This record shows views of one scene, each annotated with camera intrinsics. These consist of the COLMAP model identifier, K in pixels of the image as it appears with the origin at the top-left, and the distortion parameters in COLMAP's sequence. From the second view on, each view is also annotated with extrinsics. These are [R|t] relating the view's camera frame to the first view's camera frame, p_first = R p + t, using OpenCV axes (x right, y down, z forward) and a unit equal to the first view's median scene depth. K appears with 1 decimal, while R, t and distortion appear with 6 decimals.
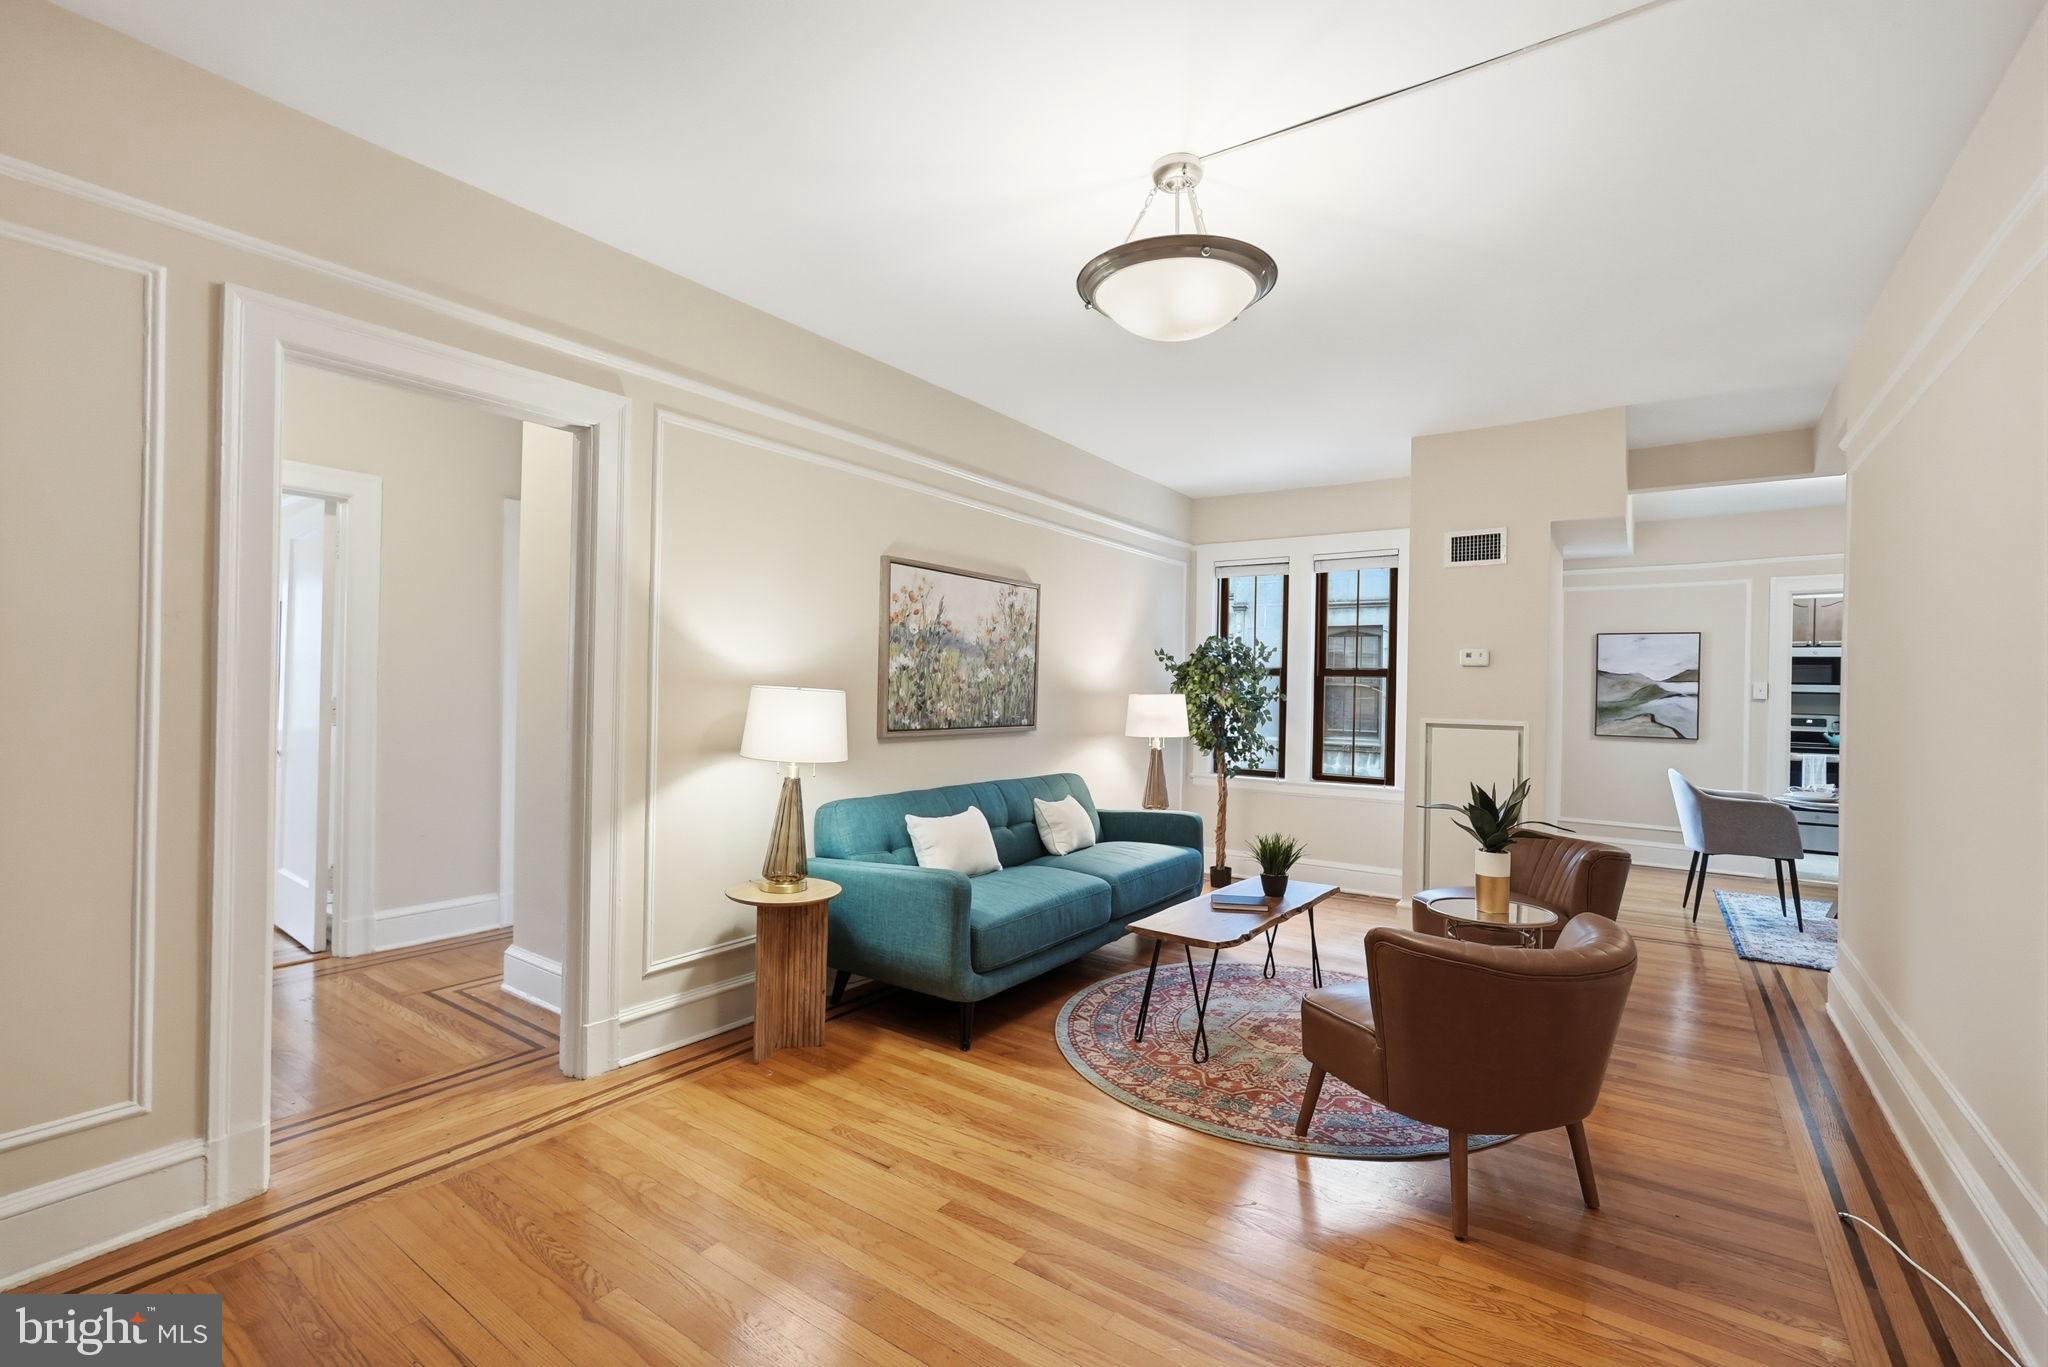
lens RADIAL K [[911.0, 0, 1024.0], [0, 911.0, 683.5], [0, 0, 1]] dist [0.003207, 0.000668]
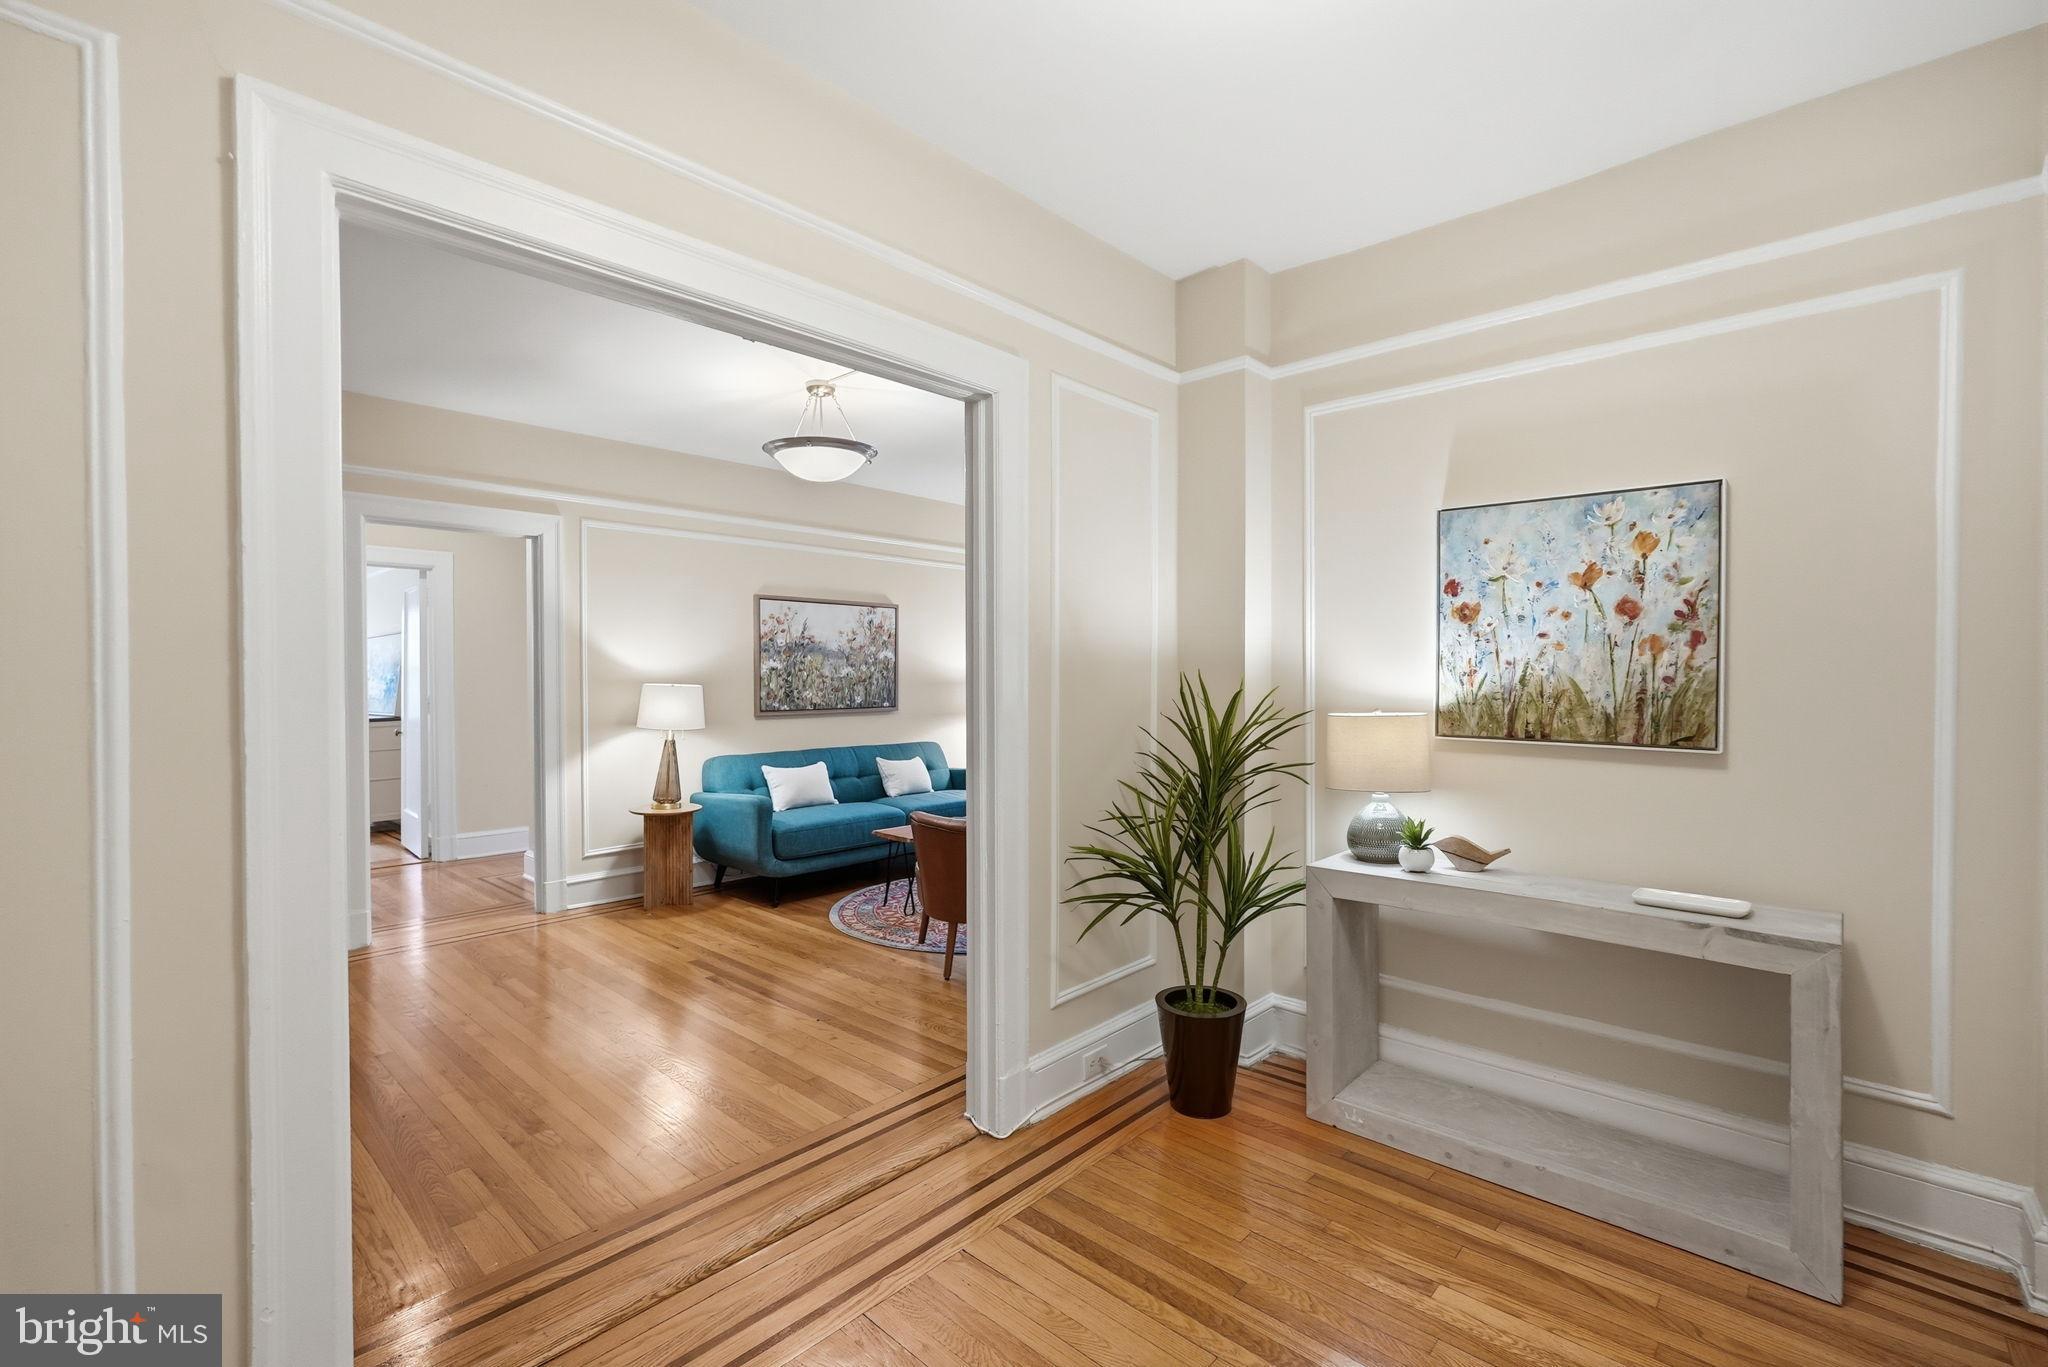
lens RADIAL K [[917.9, 0, 1024.0], [0, 917.9, 683.5], [0, 0, 1]] dist [-0.000845, 0.003700]
pose [[0.990764, -0.018752, -0.134295, 0.480545], [0.020712, 0.999698, 0.013215, -0.004926], [0.134007, -0.015875, 0.990853, -0.434653]]
